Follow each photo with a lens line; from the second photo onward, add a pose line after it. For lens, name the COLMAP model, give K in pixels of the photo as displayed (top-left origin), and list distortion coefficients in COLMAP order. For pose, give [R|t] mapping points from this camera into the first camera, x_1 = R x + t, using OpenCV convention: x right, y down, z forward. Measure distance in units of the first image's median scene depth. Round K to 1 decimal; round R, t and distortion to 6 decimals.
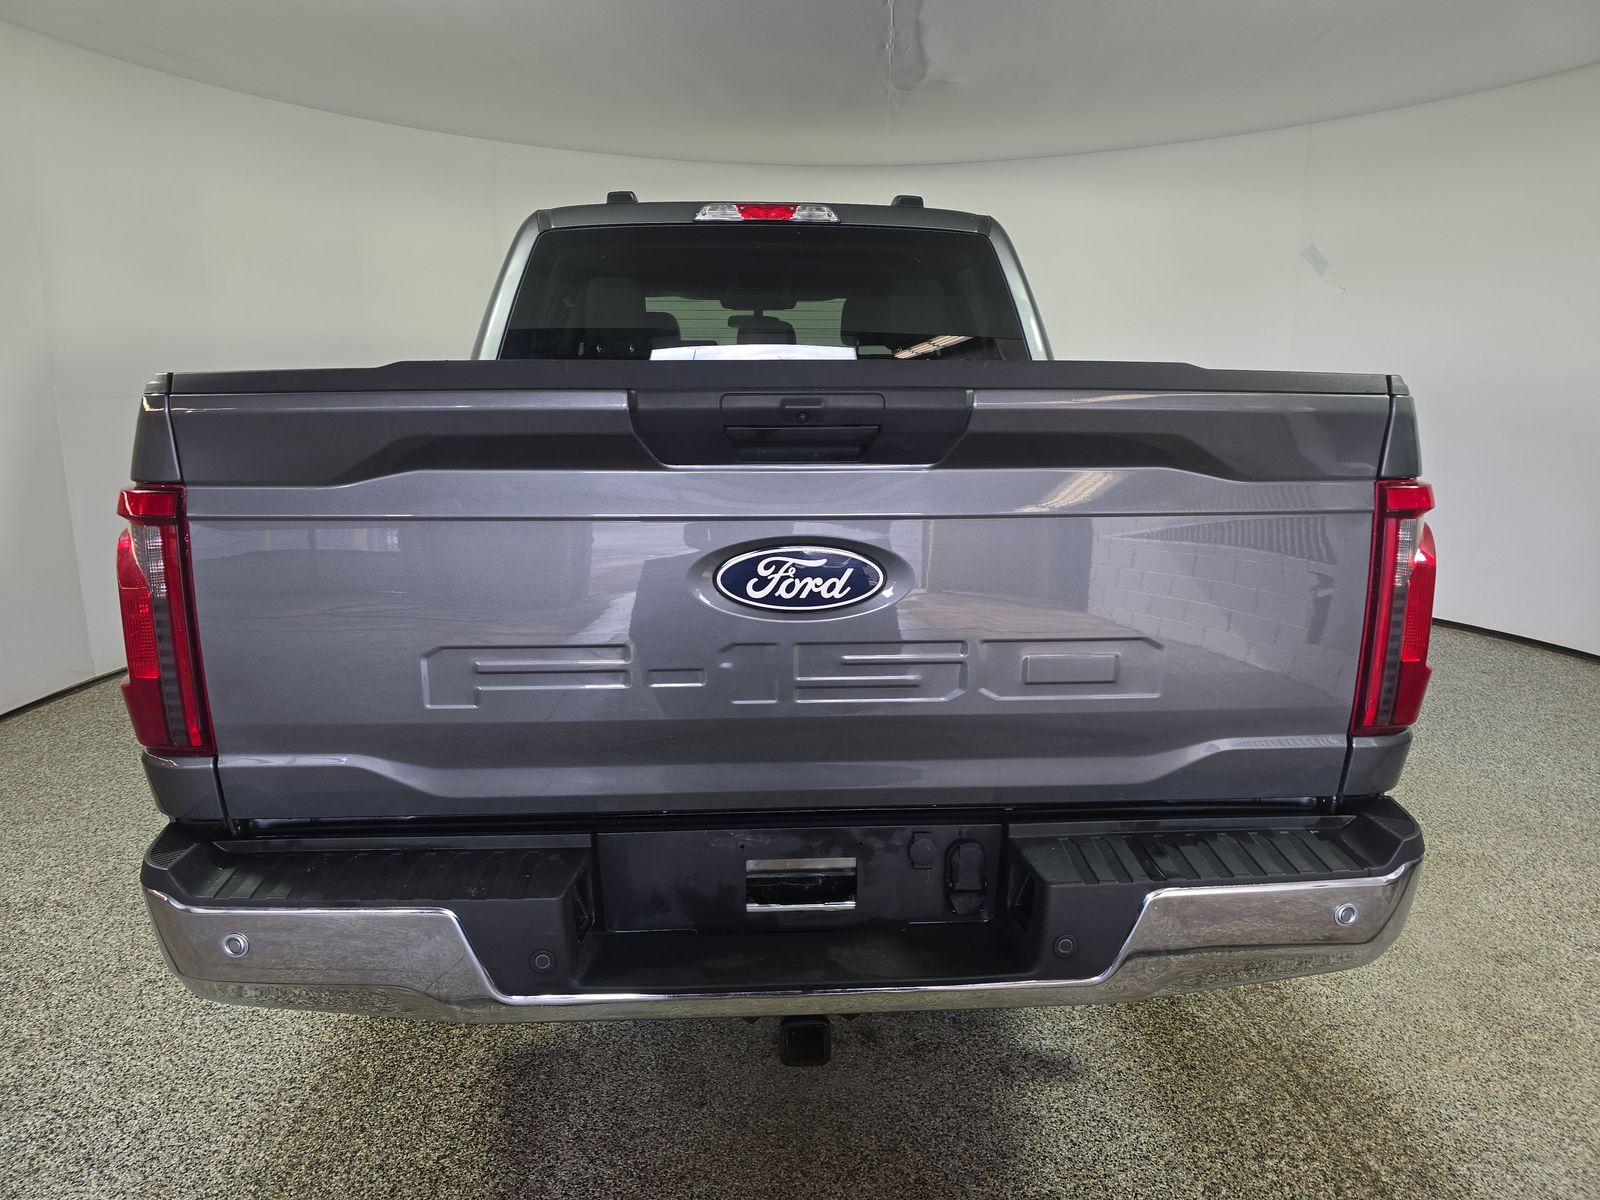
lens RADIAL K [[1050.5, 0, 800.0], [0, 1050.5, 600.0], [0, 0, 1]] dist [0.075349, -0.075443]
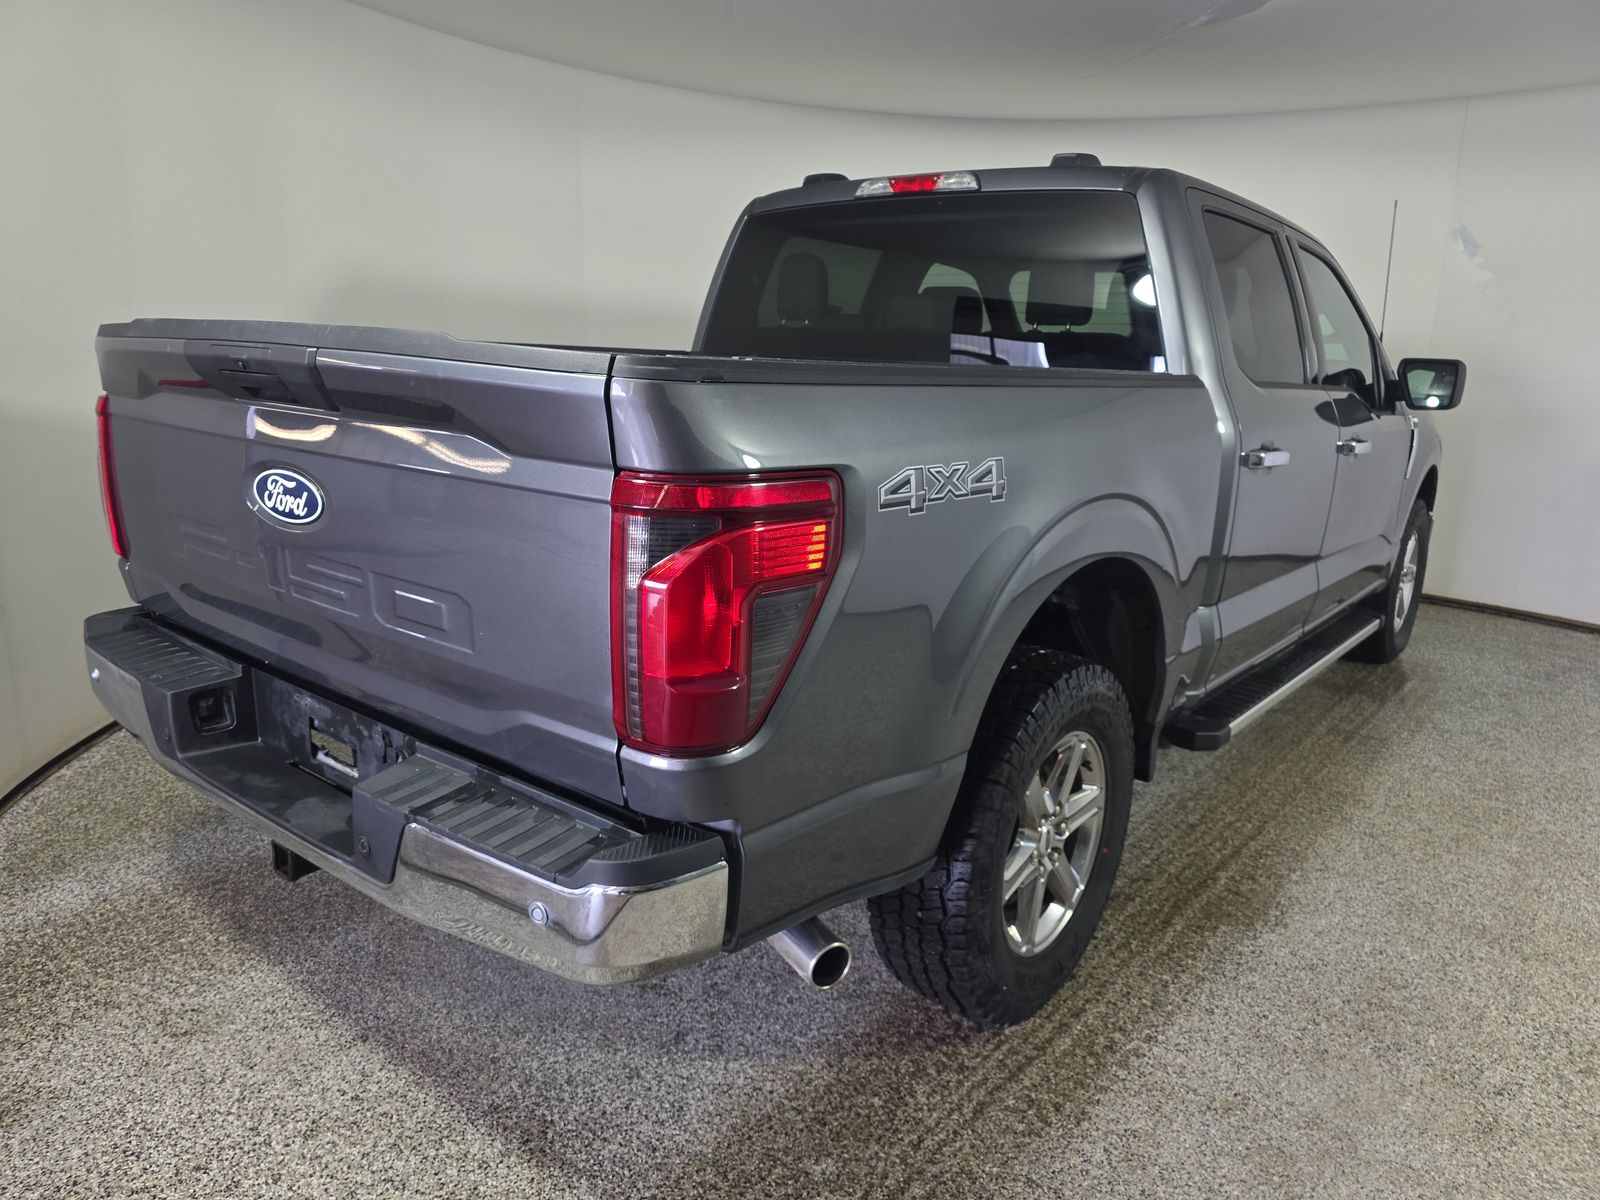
lens RADIAL K [[1050.5, 0, 800.0], [0, 1050.5, 600.0], [0, 0, 1]] dist [0.075349, -0.075443]
pose [[0.751023, 0.181422, -0.634863, 1.186727], [-0.168277, 0.982352, 0.081656, -0.096772], [0.638473, 0.045507, 0.768298, 0.383098]]
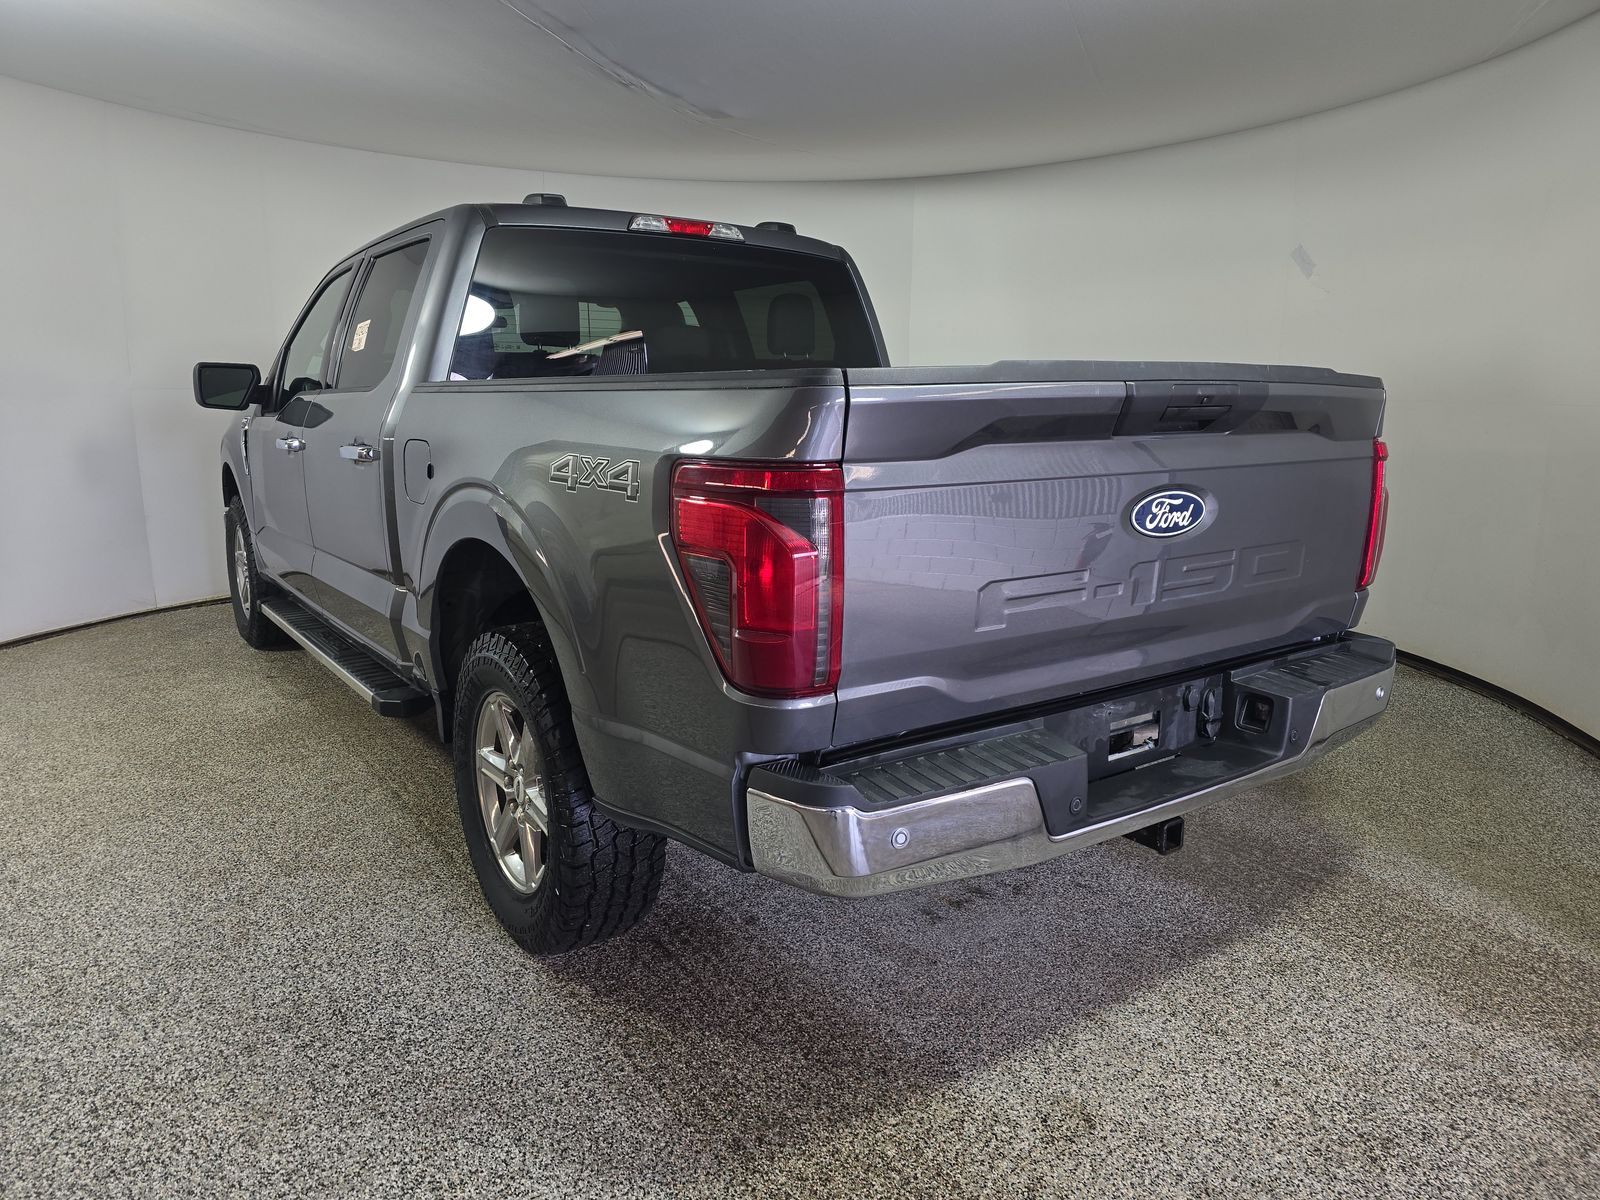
lens RADIAL K [[1050.5, 0, 800.0], [0, 1050.5, 600.0], [0, 0, 1]] dist [0.075349, -0.075443]
pose [[0.848399, -0.097466, 0.520308, -1.101453], [0.099951, 0.994718, 0.023357, 0.012336], [-0.519836, 0.032189, 0.853659, 0.021201]]
